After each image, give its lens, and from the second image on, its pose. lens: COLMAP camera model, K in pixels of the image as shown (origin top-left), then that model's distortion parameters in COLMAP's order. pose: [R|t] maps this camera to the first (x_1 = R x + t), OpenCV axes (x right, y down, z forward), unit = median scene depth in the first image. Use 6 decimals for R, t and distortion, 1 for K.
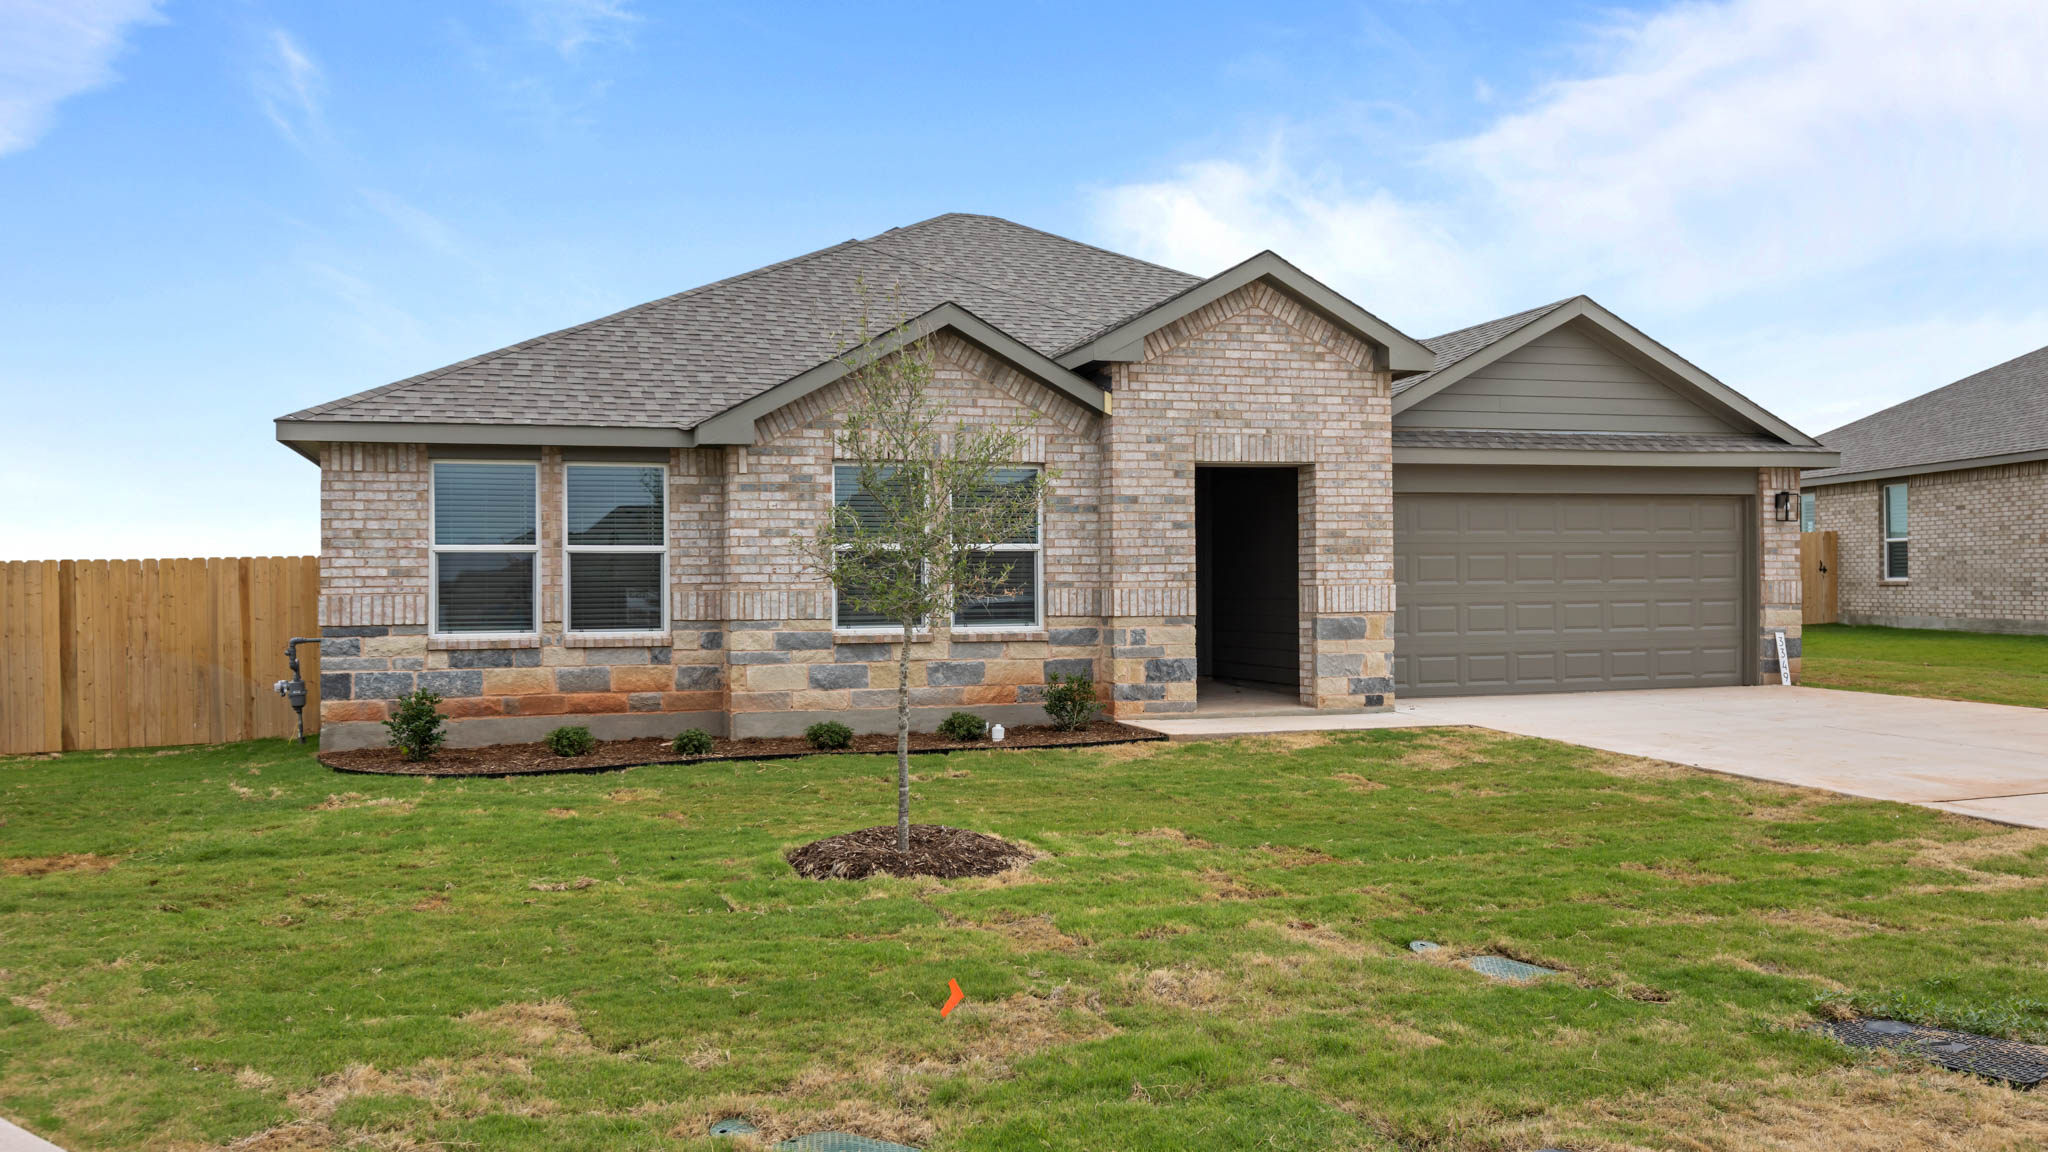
lens RADIAL K [[1446.8, 0, 931.1], [0, 1446.8, 578.8], [0, 0, 1]] dist [0.005992, -0.001489]
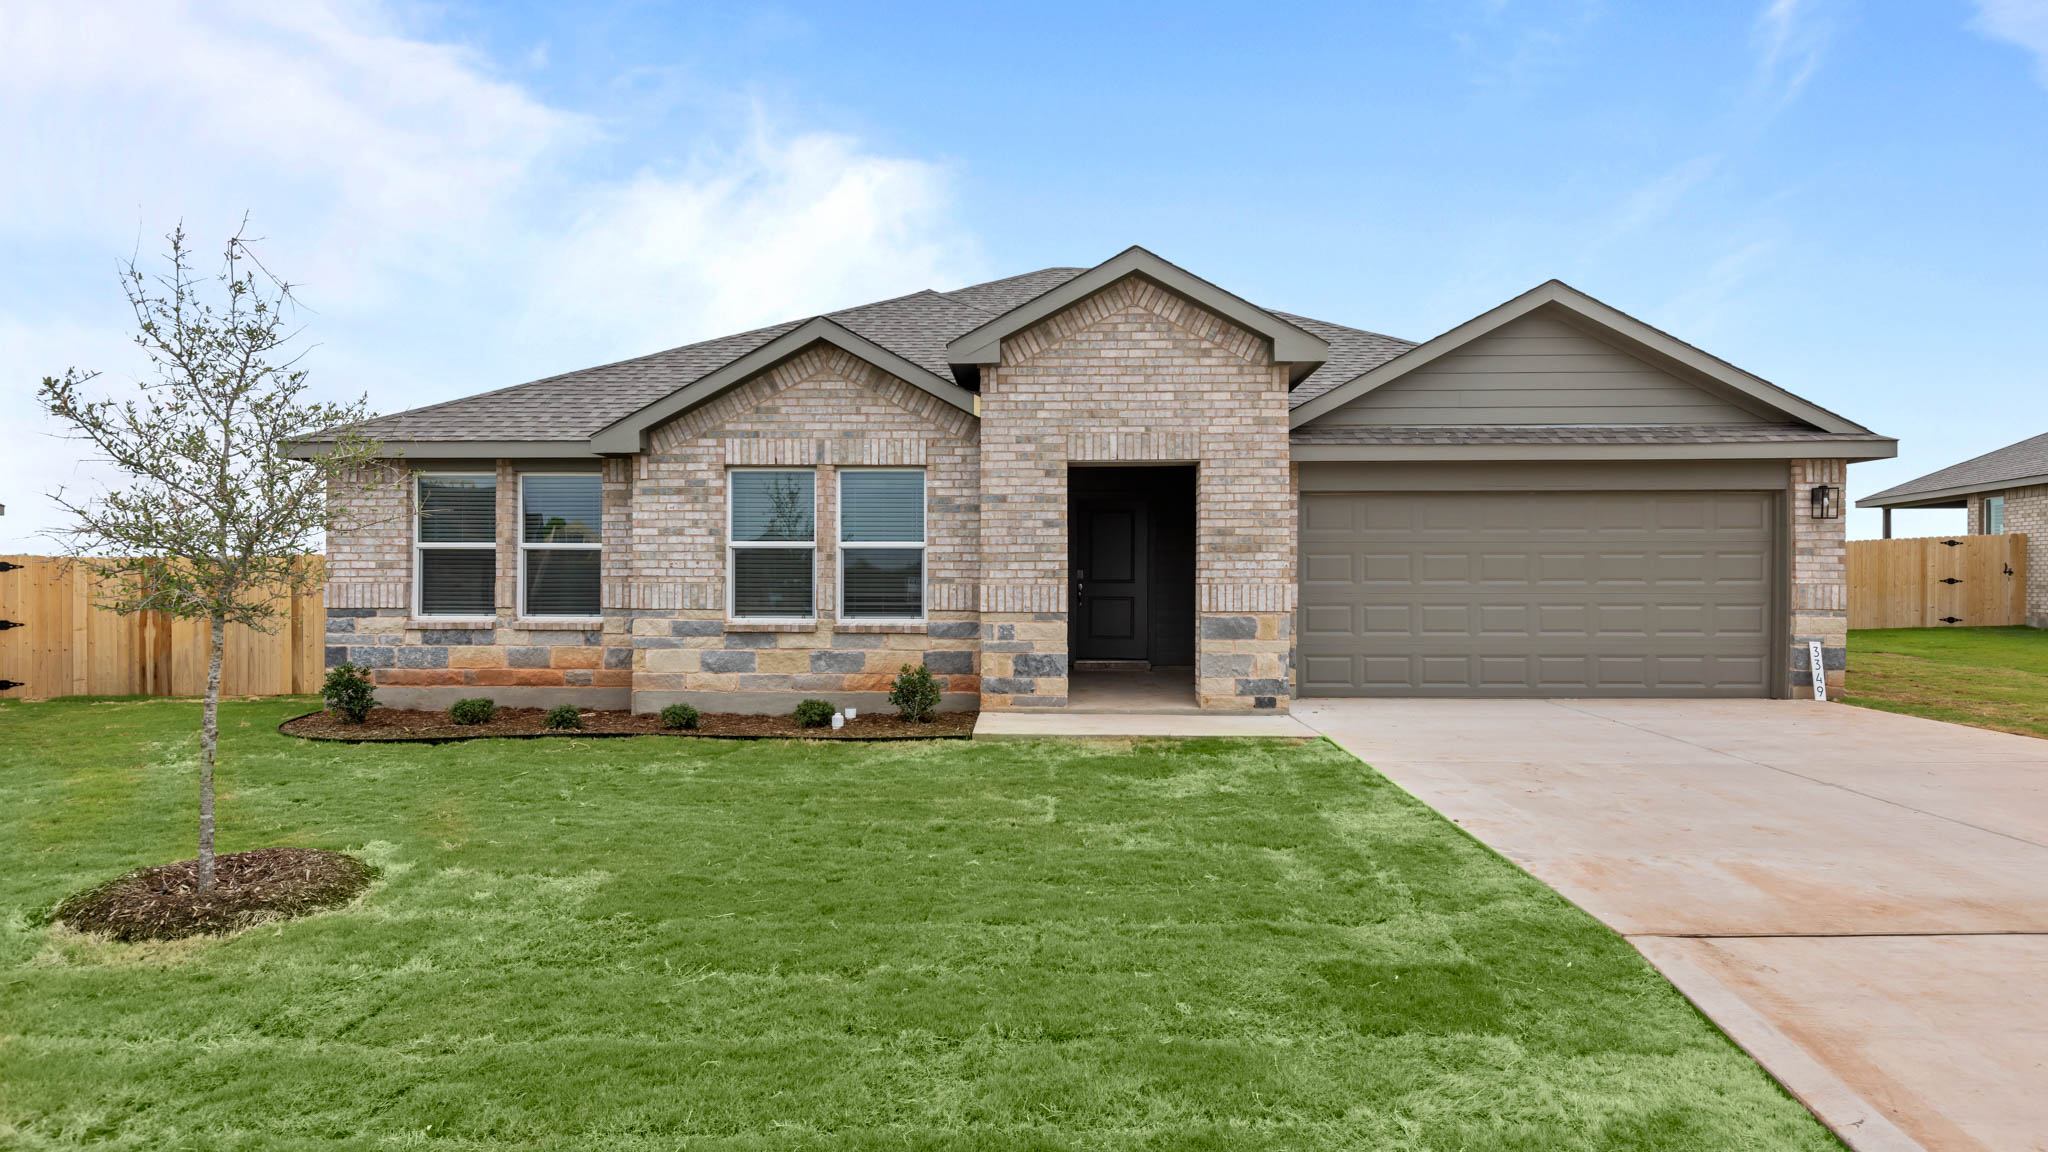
lens RADIAL K [[1001.5, 0, 1012.5], [0, 1001.5, 578.5], [0, 0, 1]] dist [-0.001040, 0.000270]
pose [[0.957358, 0.009978, -0.288734, 0.351482], [-0.008354, 0.999942, 0.006858, -0.002858], [0.288785, -0.004153, 0.957385, 0.316808]]
